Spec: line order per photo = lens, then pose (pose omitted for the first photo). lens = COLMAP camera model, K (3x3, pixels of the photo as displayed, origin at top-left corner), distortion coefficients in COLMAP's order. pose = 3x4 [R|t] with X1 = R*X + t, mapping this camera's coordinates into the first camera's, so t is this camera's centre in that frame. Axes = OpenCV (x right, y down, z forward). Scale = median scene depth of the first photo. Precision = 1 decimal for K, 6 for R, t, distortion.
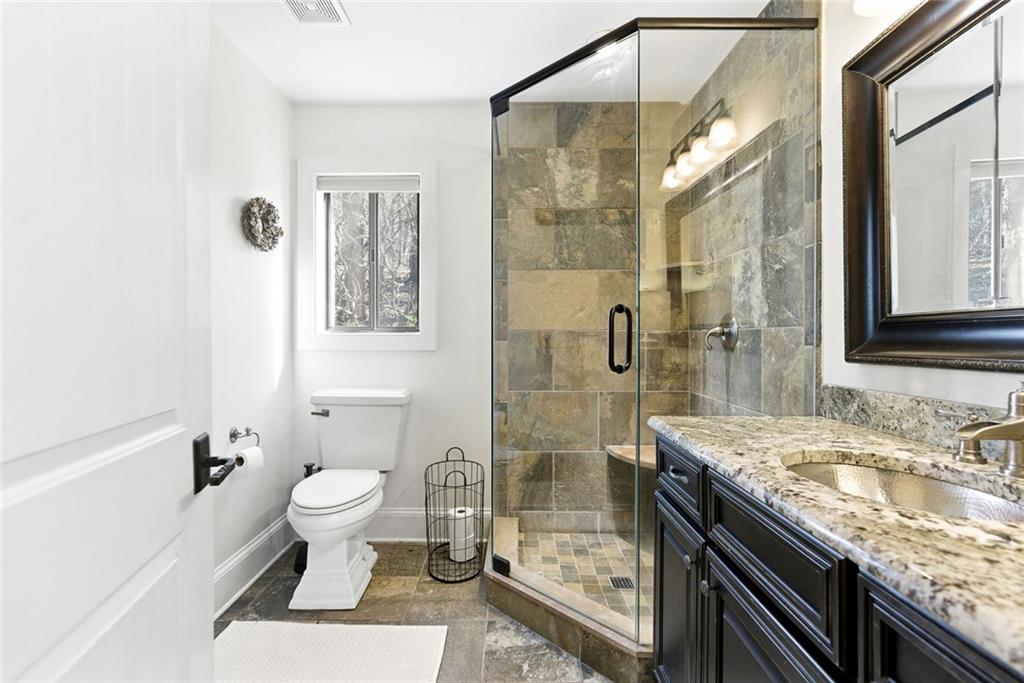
lens RADIAL K [[479.9, 0, 507.3], [0, 479.9, 347.2], [0, 0, 1]] dist [-0.000919, 0.000489]
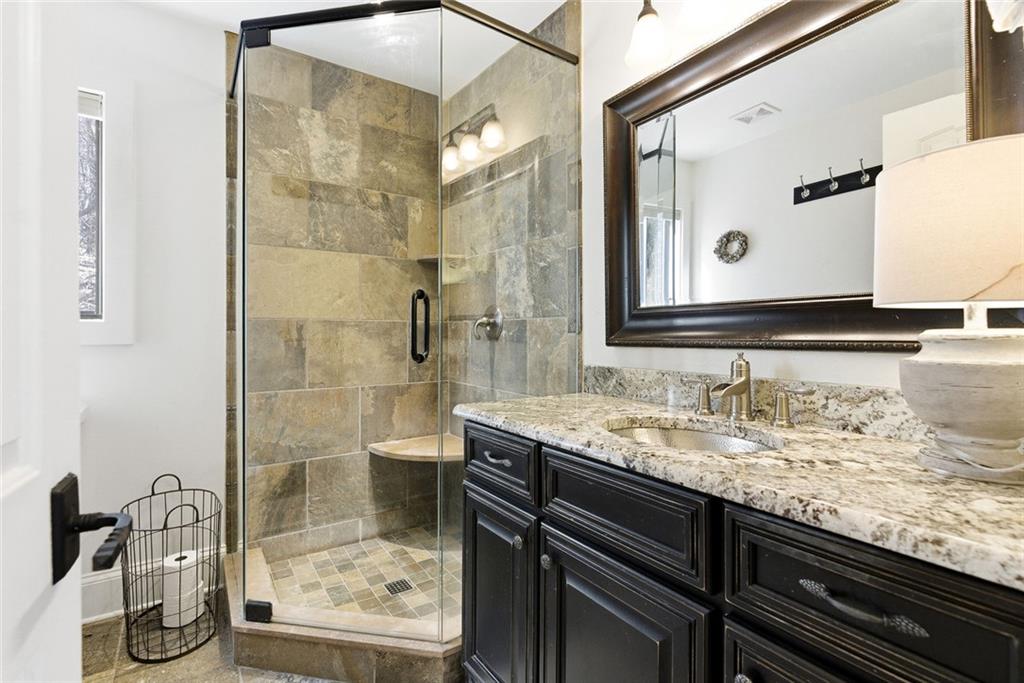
lens RADIAL K [[482.6, 0, 512.9], [0, 482.6, 339.1], [0, 0, 1]] dist [-0.000069, 0.000931]
pose [[0.811762, -0.007562, 0.583939, -0.139614], [0.012391, 0.999914, -0.004277, 0.011426], [-0.583857, 0.010708, 0.811786, 0.100071]]
